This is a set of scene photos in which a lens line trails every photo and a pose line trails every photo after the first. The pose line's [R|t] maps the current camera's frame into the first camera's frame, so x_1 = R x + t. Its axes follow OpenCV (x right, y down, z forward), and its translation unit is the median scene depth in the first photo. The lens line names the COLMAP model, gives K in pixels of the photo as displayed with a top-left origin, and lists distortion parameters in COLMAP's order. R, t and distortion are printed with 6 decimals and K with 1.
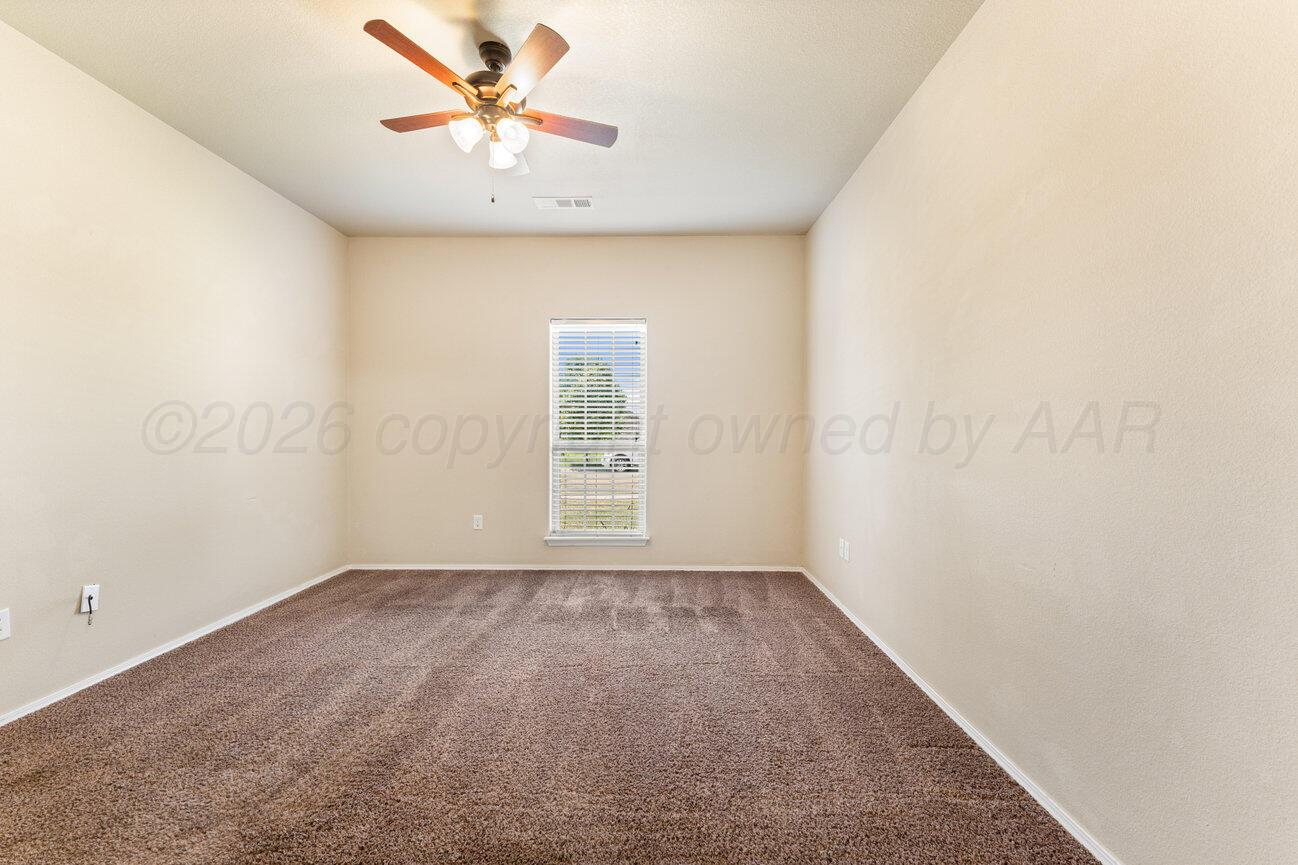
lens RADIAL K [[530.1, 0, 645.4], [0, 530.1, 434.6], [0, 0, 1]] dist [0.000734, -0.000596]
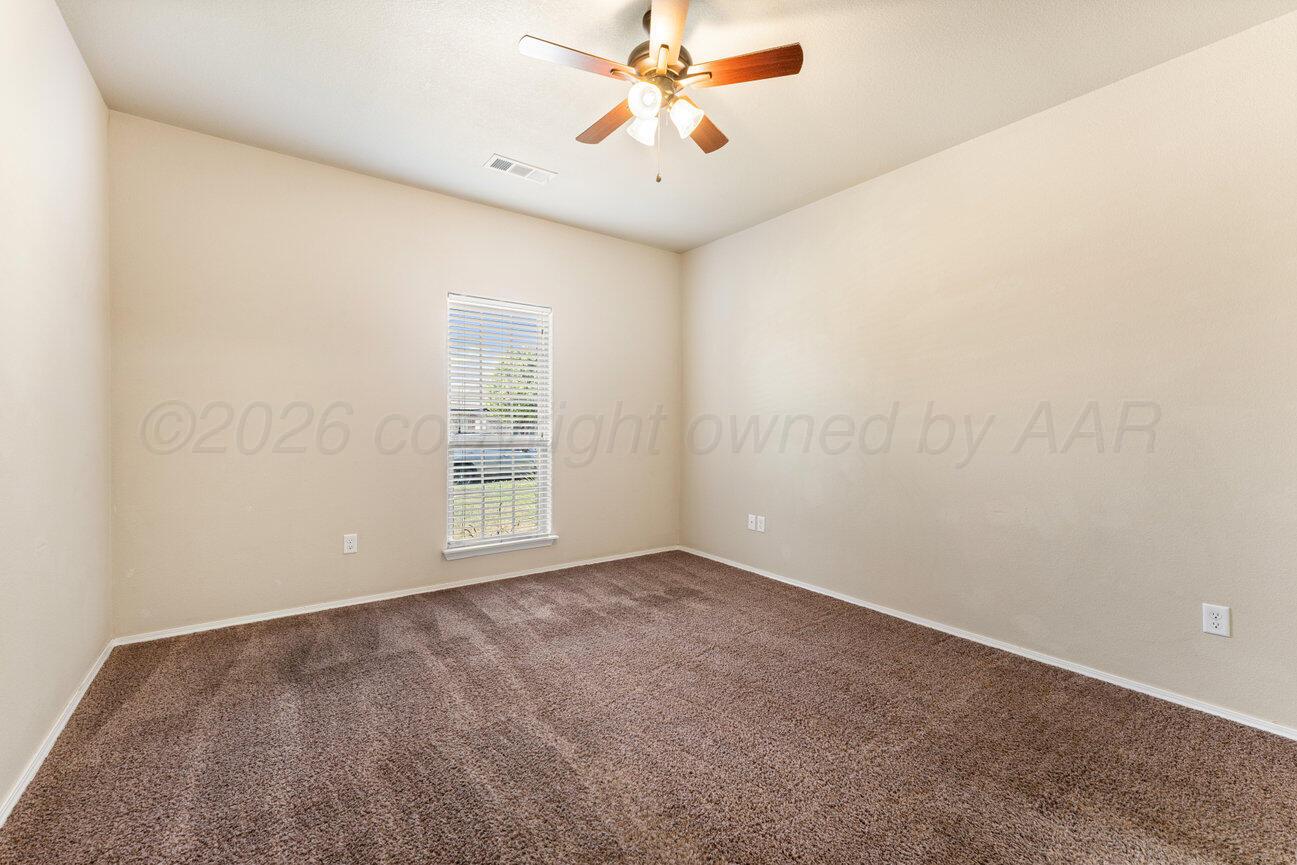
lens RADIAL K [[529.7, 0, 634.5], [0, 529.7, 429.1], [0, 0, 1]] dist [0.000734, -0.000596]
pose [[0.803615, -0.000547, 0.595149, -0.548949], [-0.000285, 0.999999, 0.001304, -0.000956], [-0.595149, -0.001218, 0.803615, 0.178044]]
